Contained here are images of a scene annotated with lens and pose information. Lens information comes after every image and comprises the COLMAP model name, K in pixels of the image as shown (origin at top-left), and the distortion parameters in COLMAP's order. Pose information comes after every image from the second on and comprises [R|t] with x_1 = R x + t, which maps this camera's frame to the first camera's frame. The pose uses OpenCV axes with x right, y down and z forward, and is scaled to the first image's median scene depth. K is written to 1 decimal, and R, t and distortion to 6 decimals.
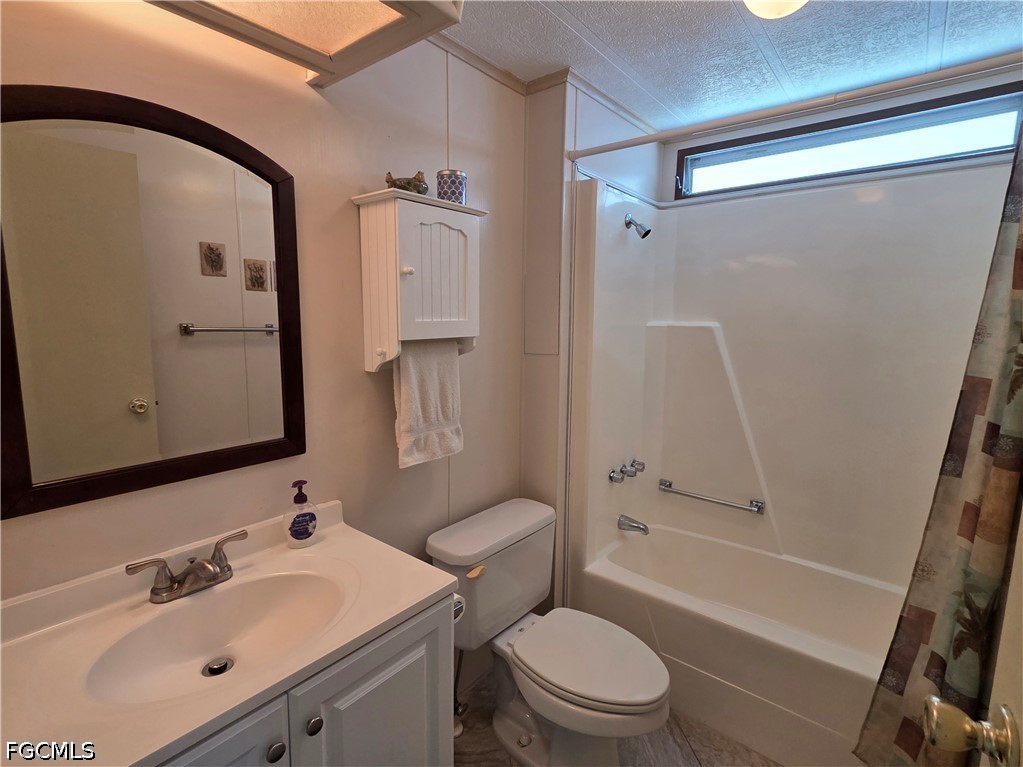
lens RADIAL K [[494.3, 0, 511.5], [0, 494.3, 383.5], [0, 0, 1]] dist [-0.000086, 0.000177]
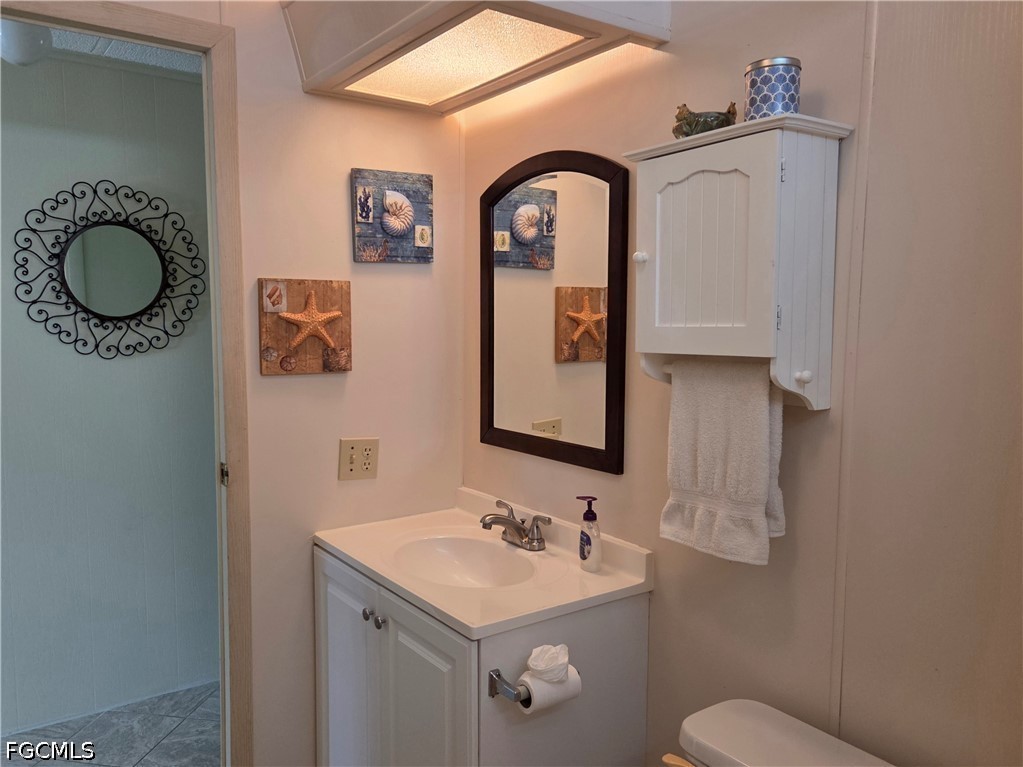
lens RADIAL K [[845.6, 0, 511.5], [0, 845.6, 383.5], [0, 0, 1]] dist [-0.002222, 0.000182]
pose [[-0.295542, 0.068705, -0.952856, 1.162969], [-0.133013, 0.984736, 0.112260, -0.176111], [0.946024, 0.159920, -0.281893, 1.345199]]
